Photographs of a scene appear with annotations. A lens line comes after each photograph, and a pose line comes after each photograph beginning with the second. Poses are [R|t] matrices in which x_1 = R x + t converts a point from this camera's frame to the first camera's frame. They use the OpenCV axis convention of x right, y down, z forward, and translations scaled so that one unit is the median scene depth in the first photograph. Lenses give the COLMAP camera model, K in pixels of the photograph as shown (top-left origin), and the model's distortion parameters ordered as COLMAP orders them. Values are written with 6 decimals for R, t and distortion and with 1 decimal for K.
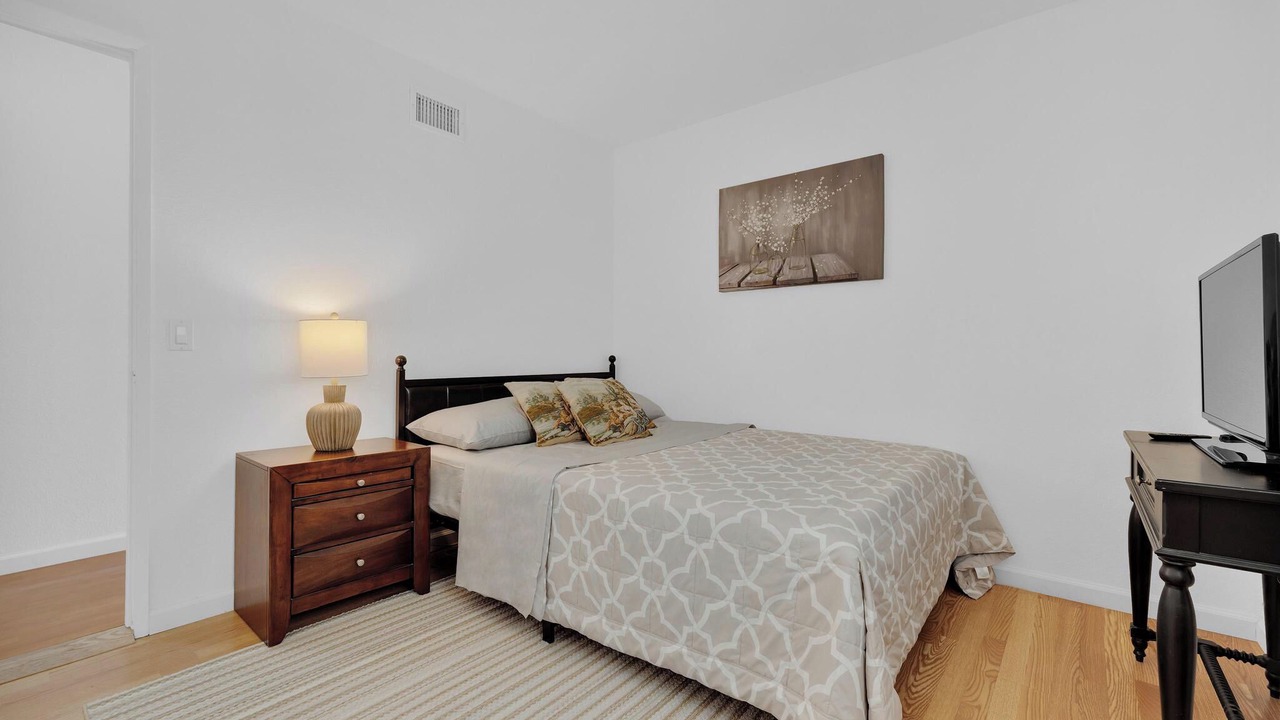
lens RADIAL K [[542.2, 0, 640.1], [0, 542.2, 354.7], [0, 0, 1]] dist [-0.002457, -0.000045]
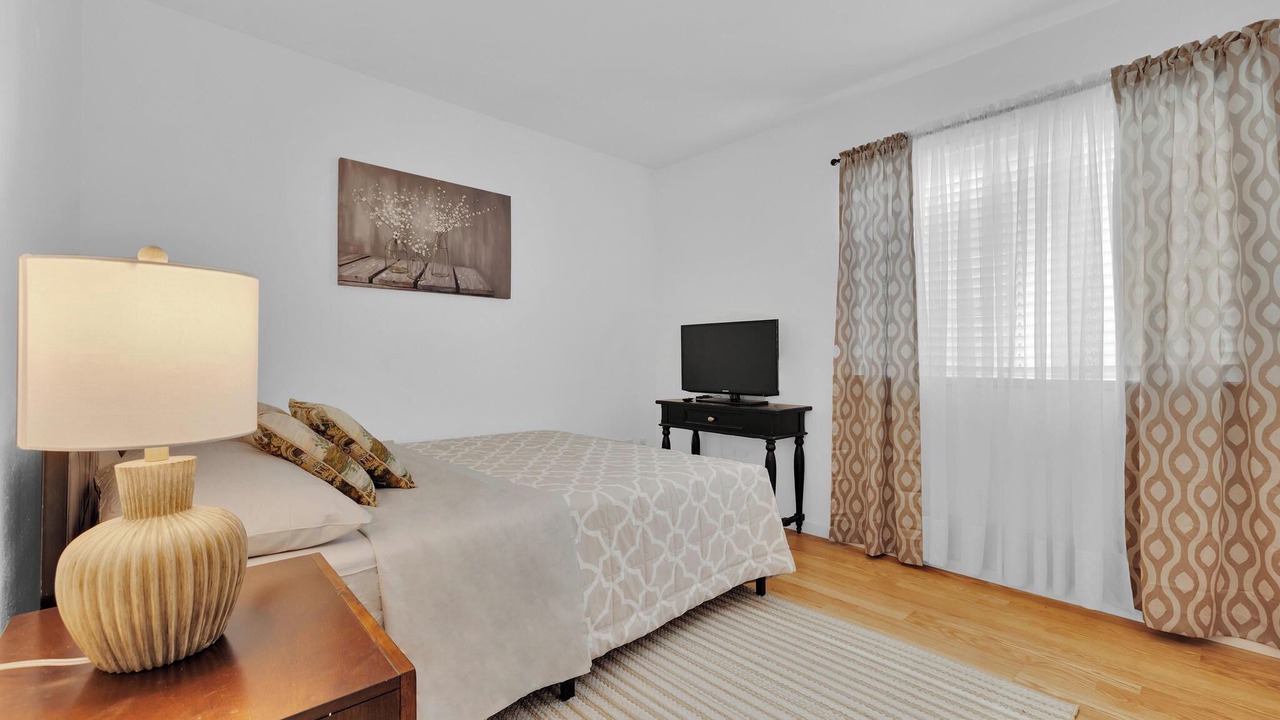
lens RADIAL K [[542.2, 0, 640.1], [0, 542.2, 354.7], [0, 0, 1]] dist [-0.002457, -0.000045]
pose [[0.137034, 0.006384, 0.990546, -0.665981], [-0.000657, 0.999980, -0.006354, -0.007231], [-0.990566, 0.000220, 0.137036, 0.506128]]
